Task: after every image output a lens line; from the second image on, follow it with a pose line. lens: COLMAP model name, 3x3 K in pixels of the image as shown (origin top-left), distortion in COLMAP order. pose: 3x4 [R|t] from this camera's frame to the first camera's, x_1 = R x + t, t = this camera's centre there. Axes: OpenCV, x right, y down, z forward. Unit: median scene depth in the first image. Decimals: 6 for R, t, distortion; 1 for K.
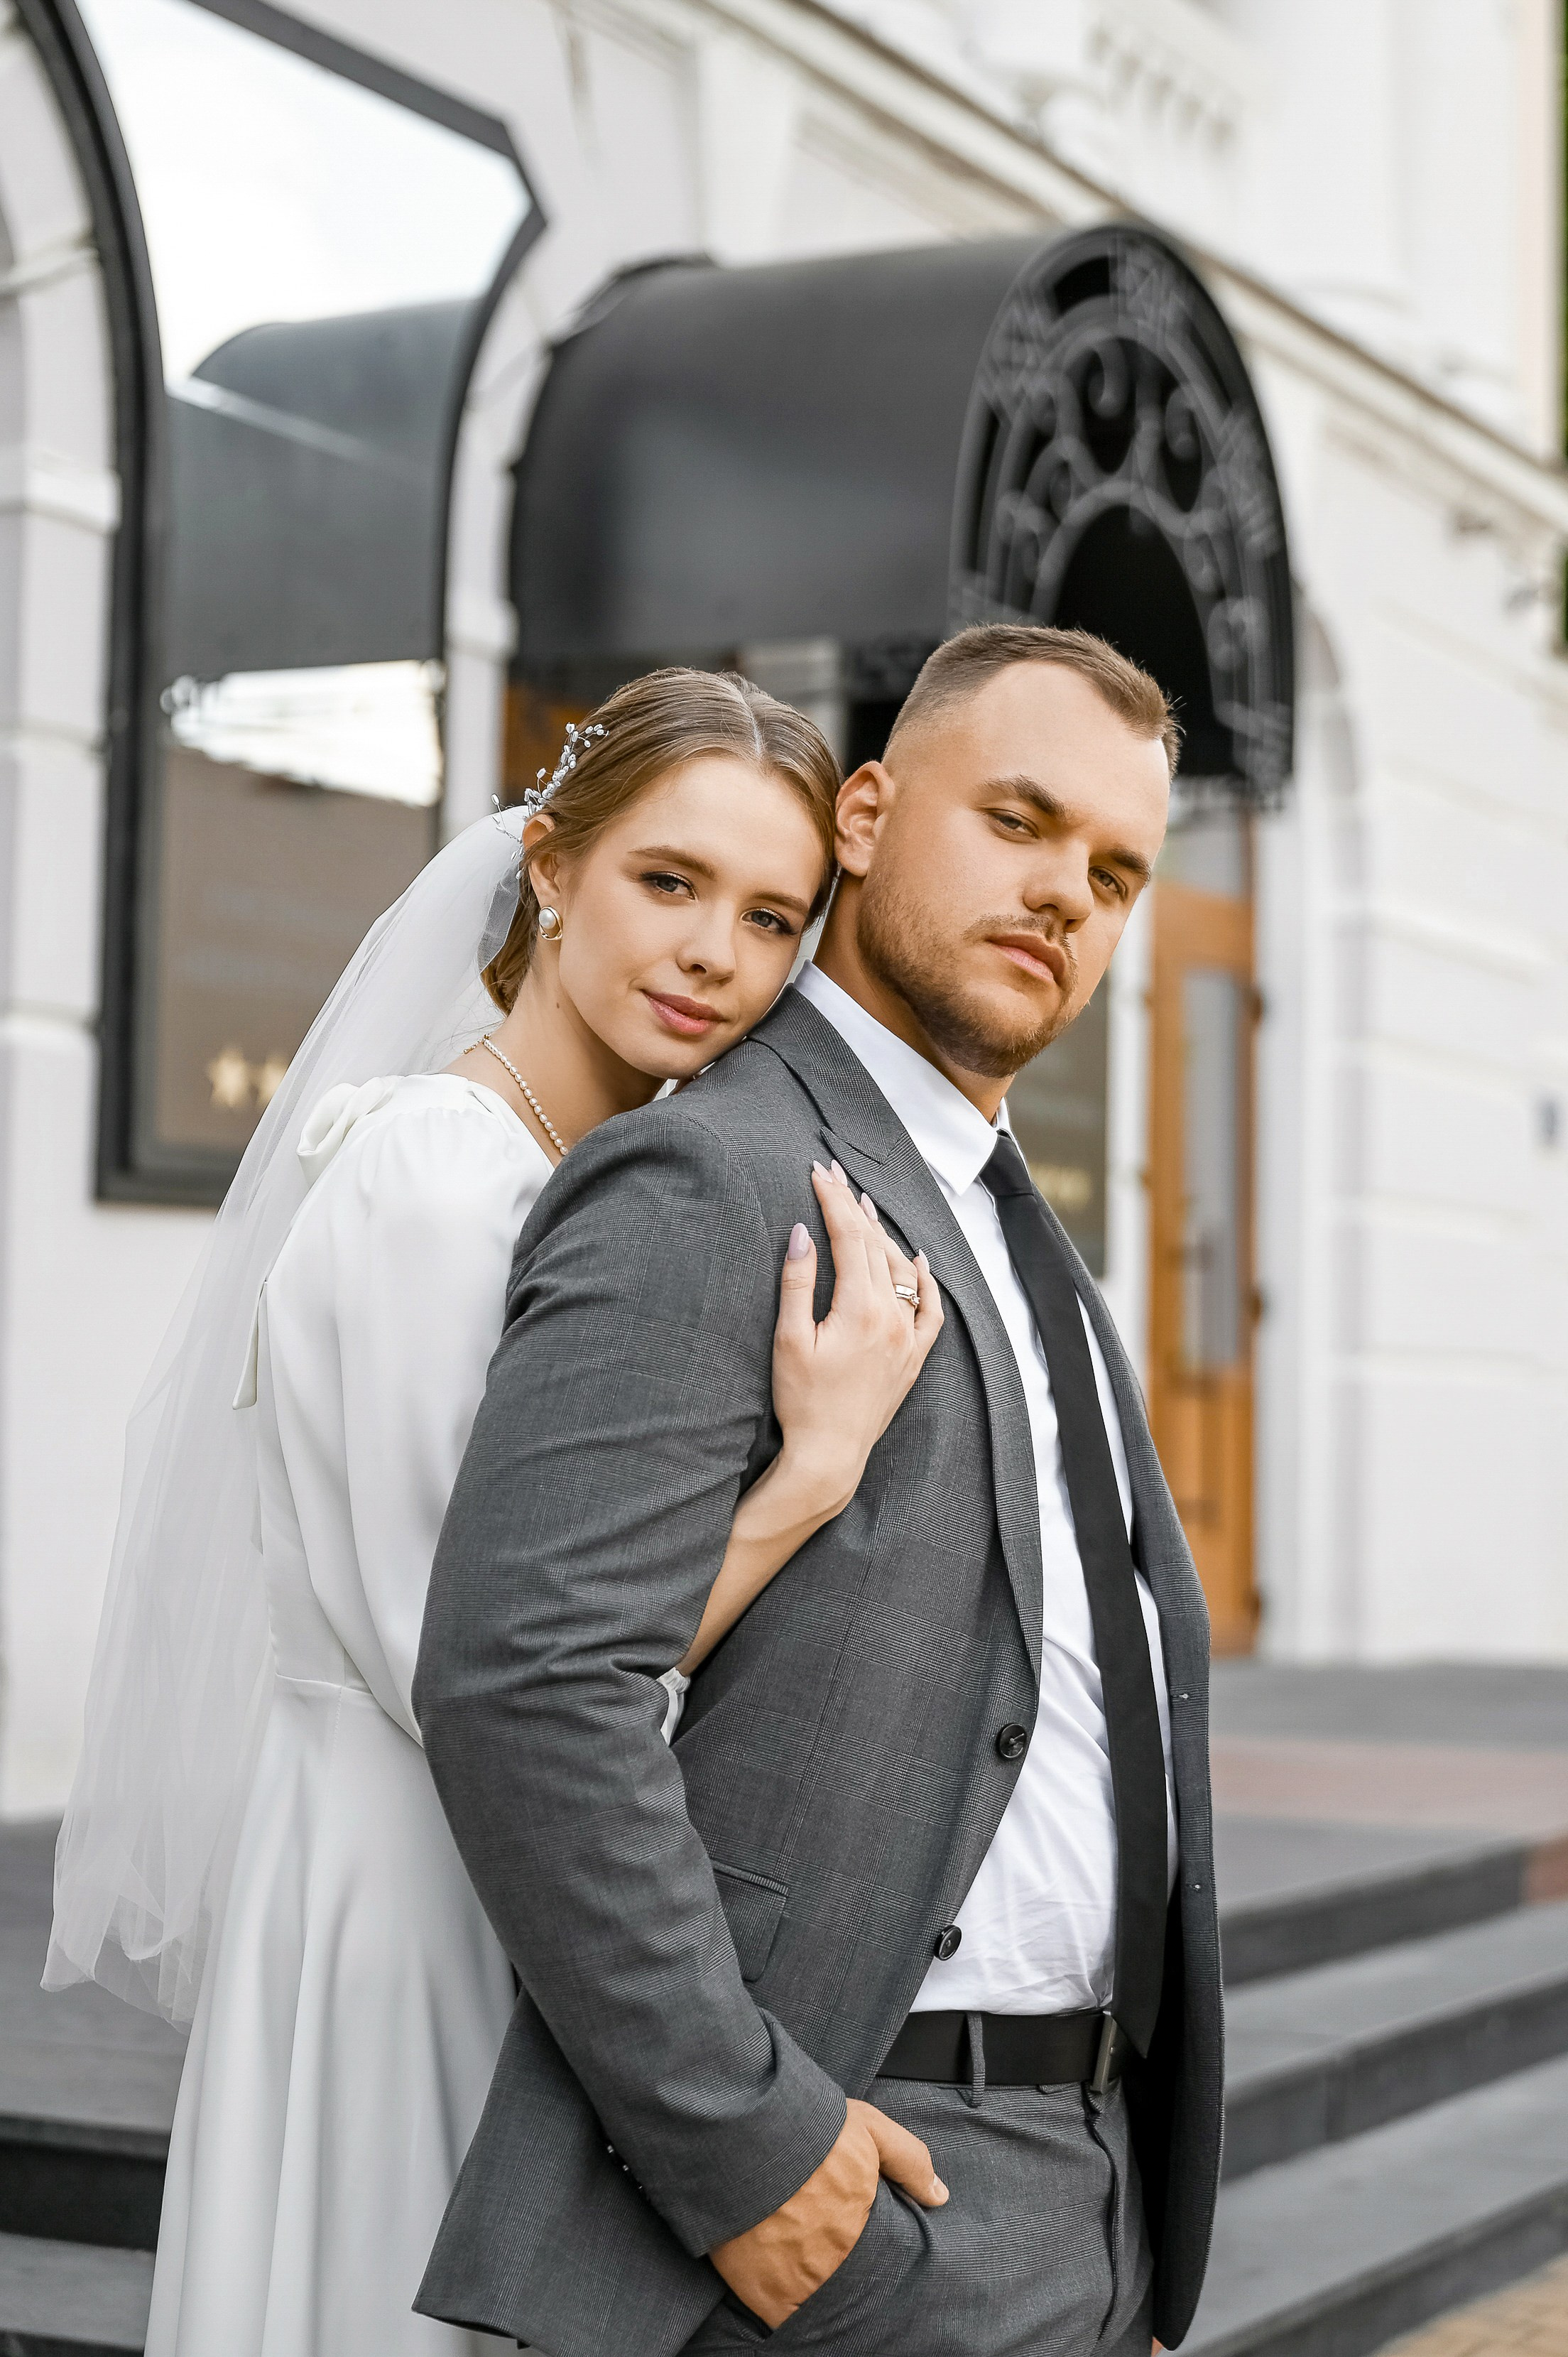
lens RADIAL K [[4285.7, 0, 867.4], [0, 4285.7, 1125.9], [0, 0, 1]] dist [-0.007079, -0.143991]
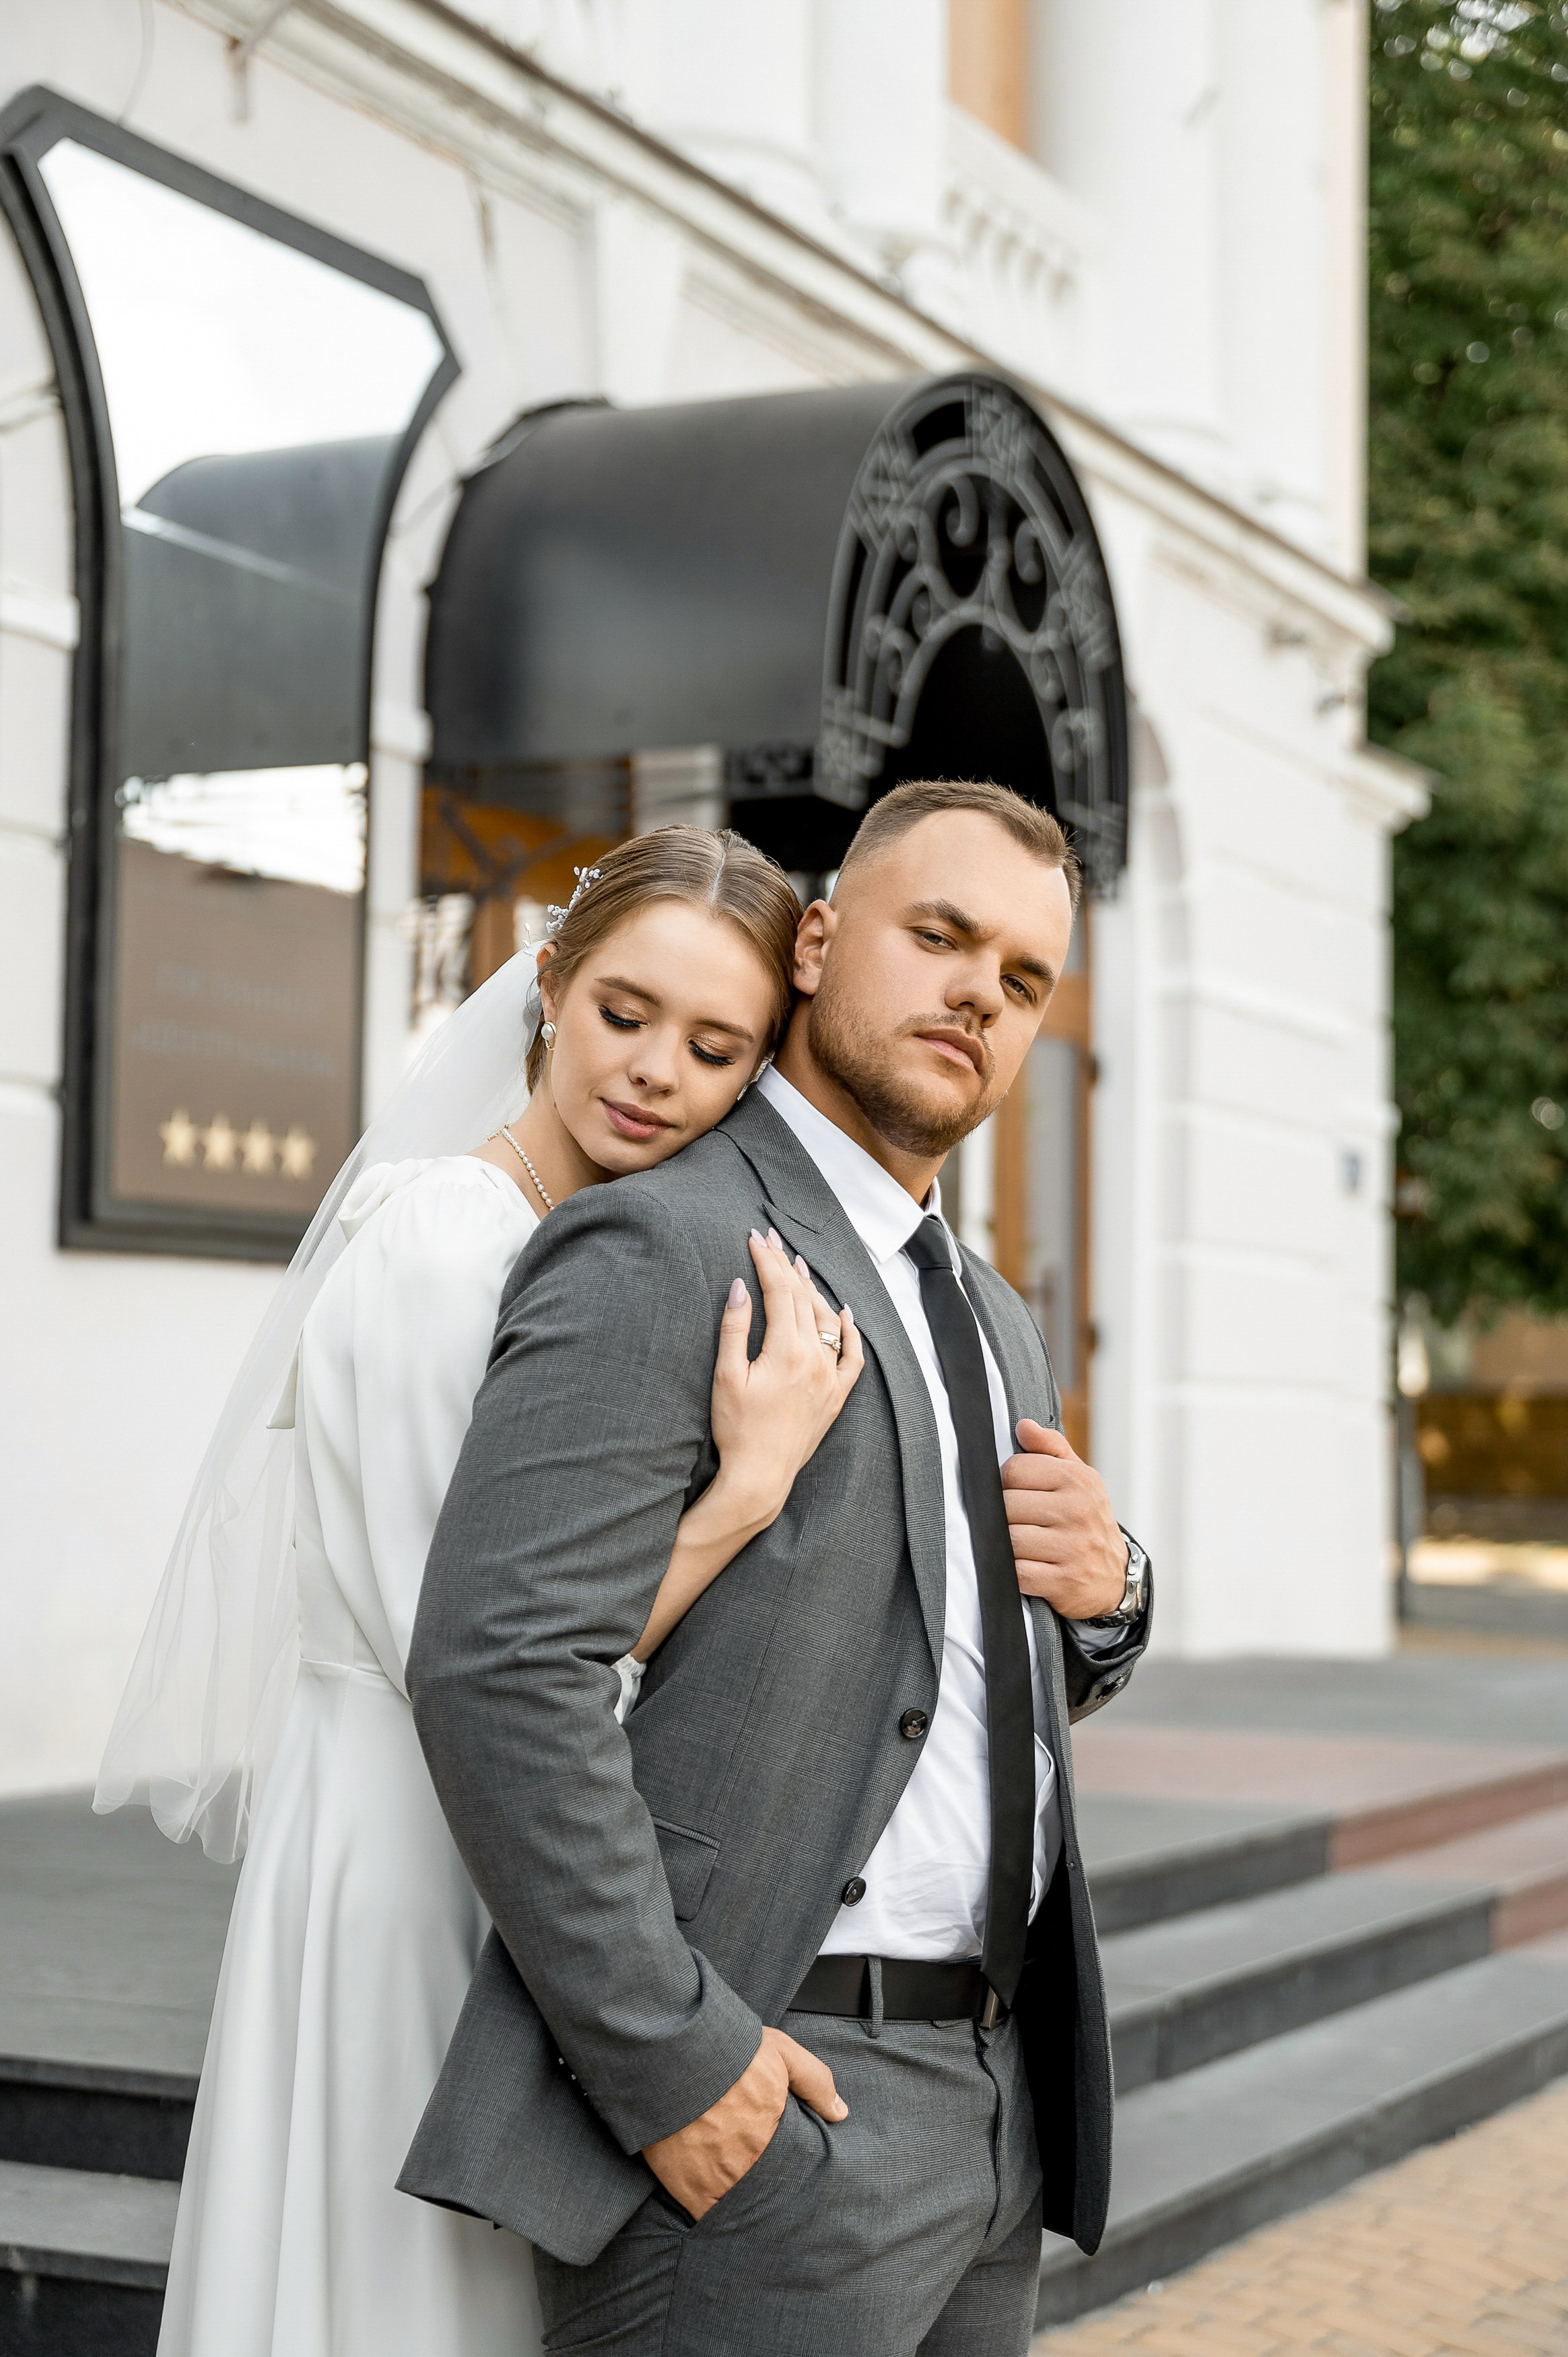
lens RADIAL K [[3912.1, 0, 784.0], [0, 3912.1, 1178.5], [0, 0, 1]] dist [0.015558, -0.151462]
pose [[0.999908, 0.001392, 0.013470, -0.004137], [-0.001403, 0.999999, 0.000770, -0.001467], [-0.013469, -0.000789, 0.999909, -0.021008]]
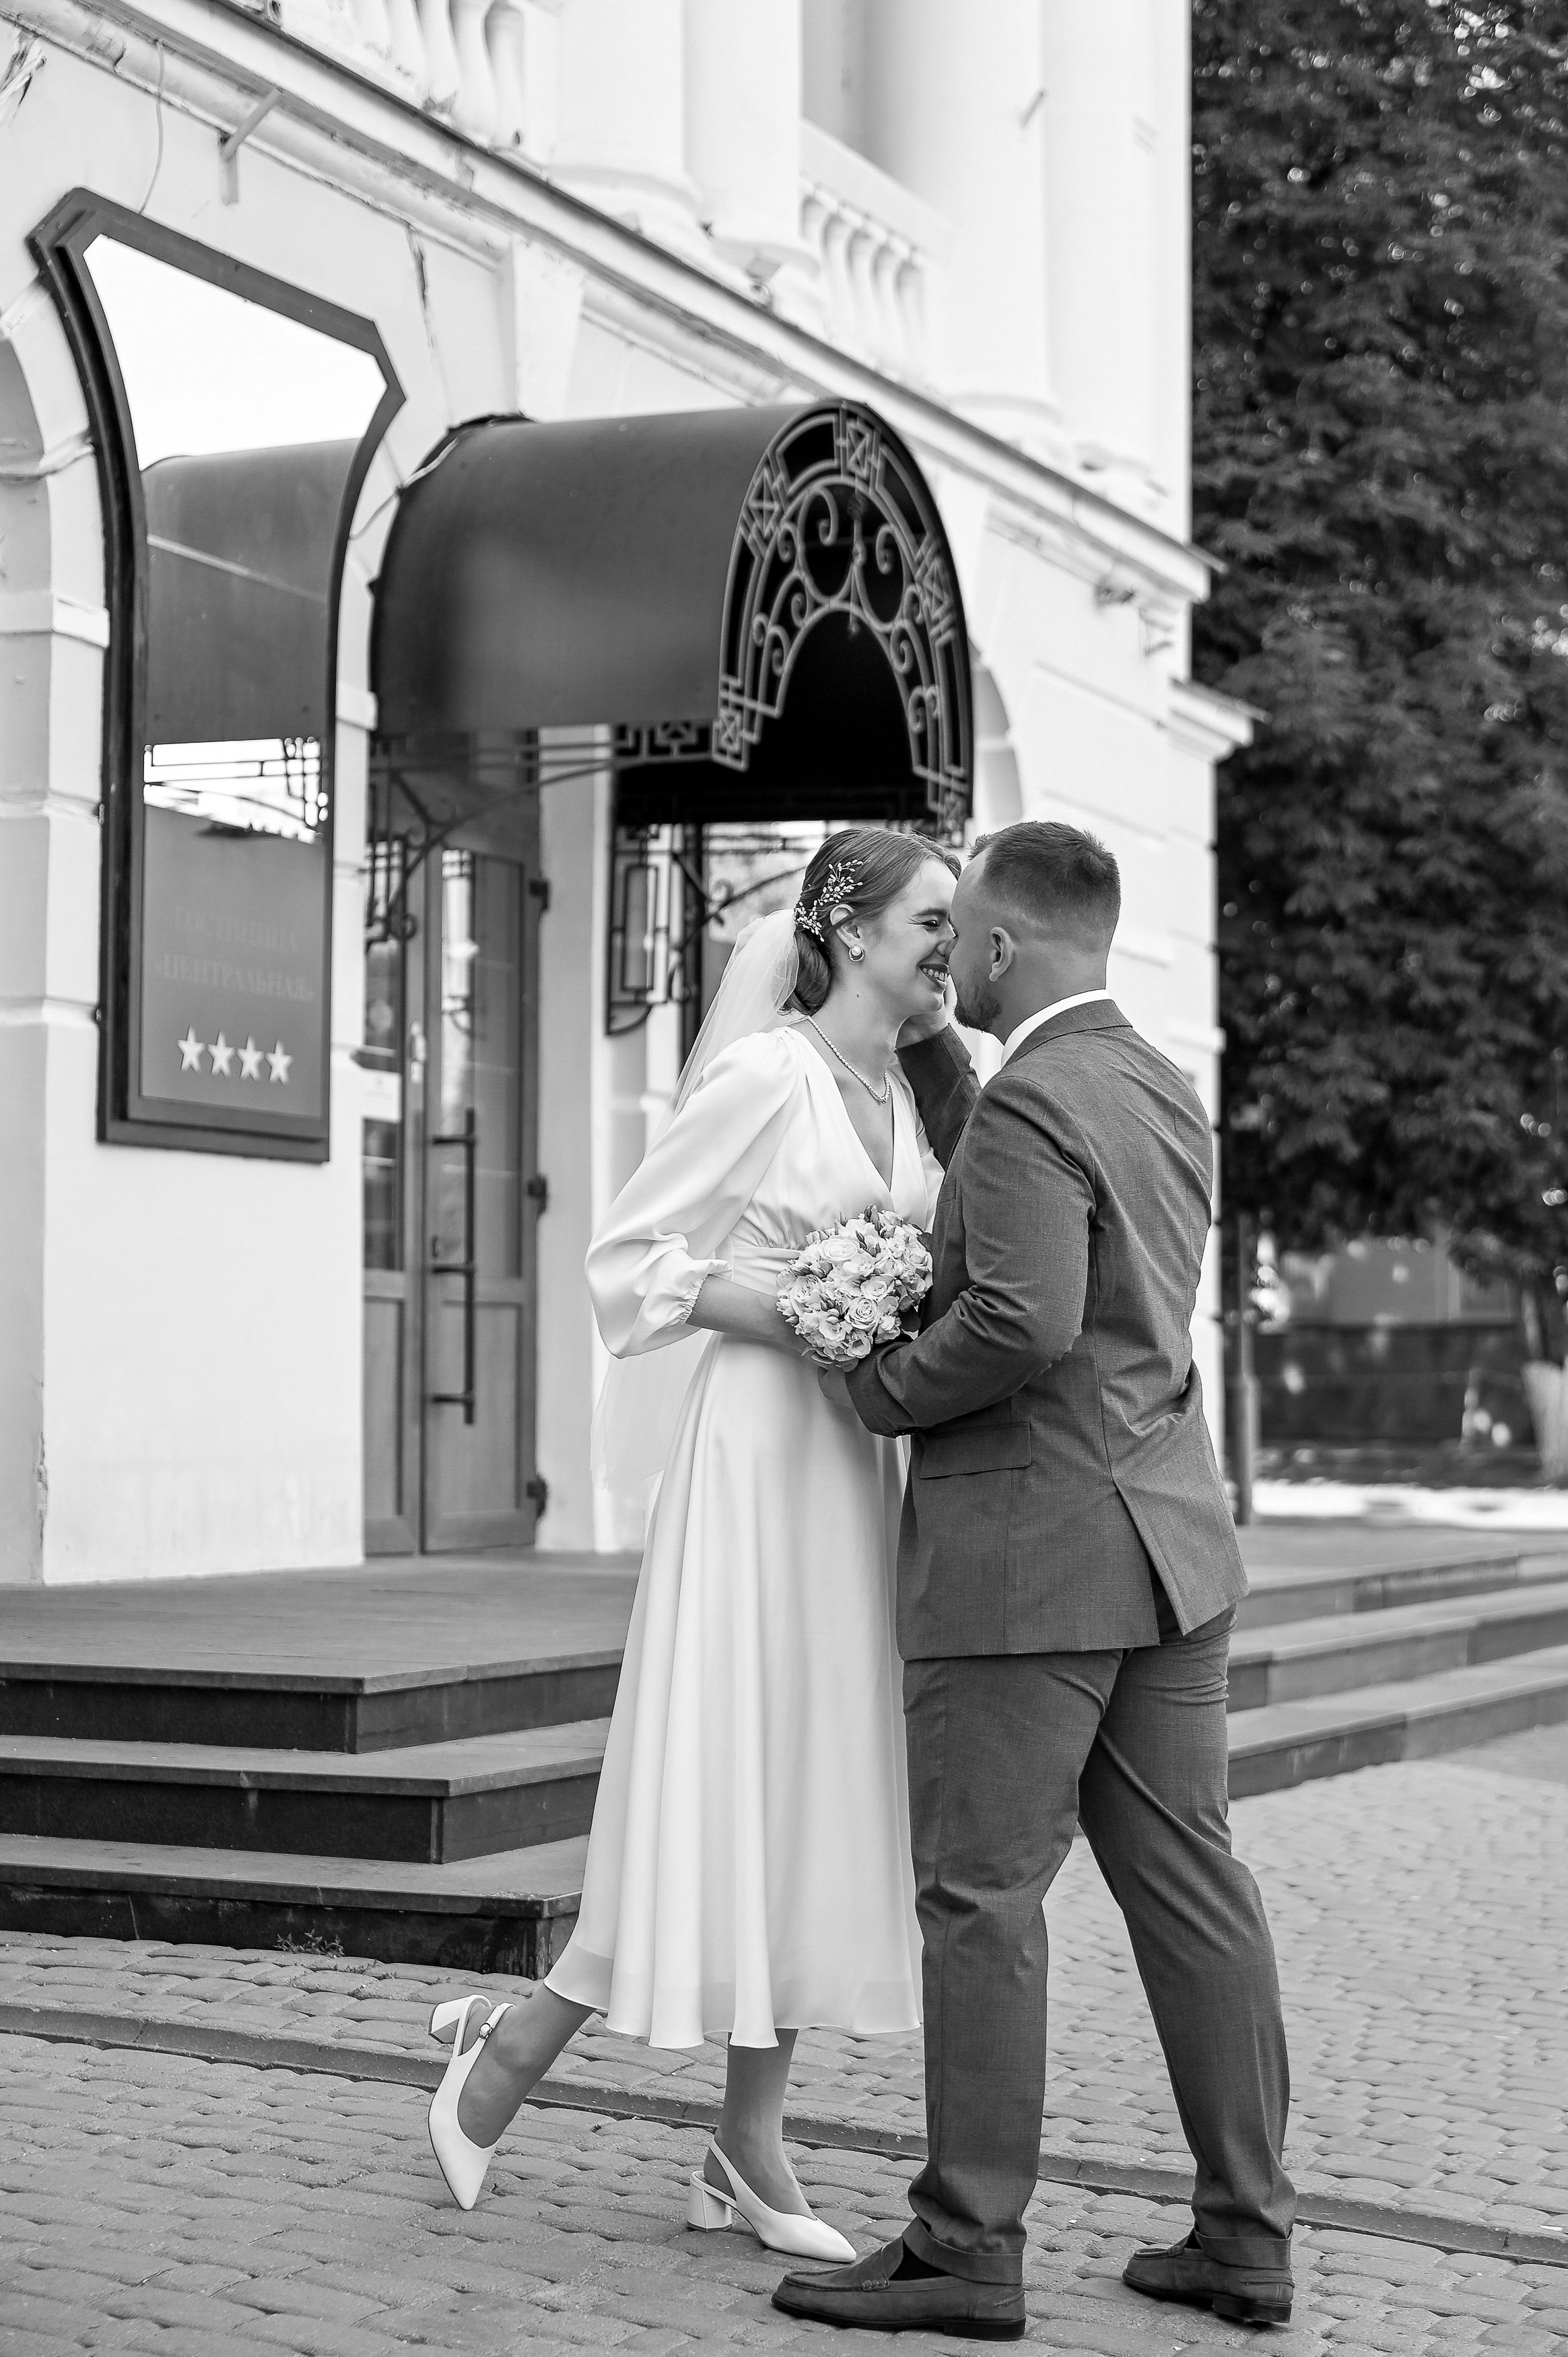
lens RADIAL K [[4241.5, 0, 784.0], [0, 4241.5, 1178.5], [0, 0, 1]] dist [-0.022256, -0.146478]
pose [[0.998300, -0.003252, 0.058190, -0.036698], [0.002293, 0.999861, 0.016540, 0.007041], [-0.058235, -0.016378, 0.998169, -0.326227]]
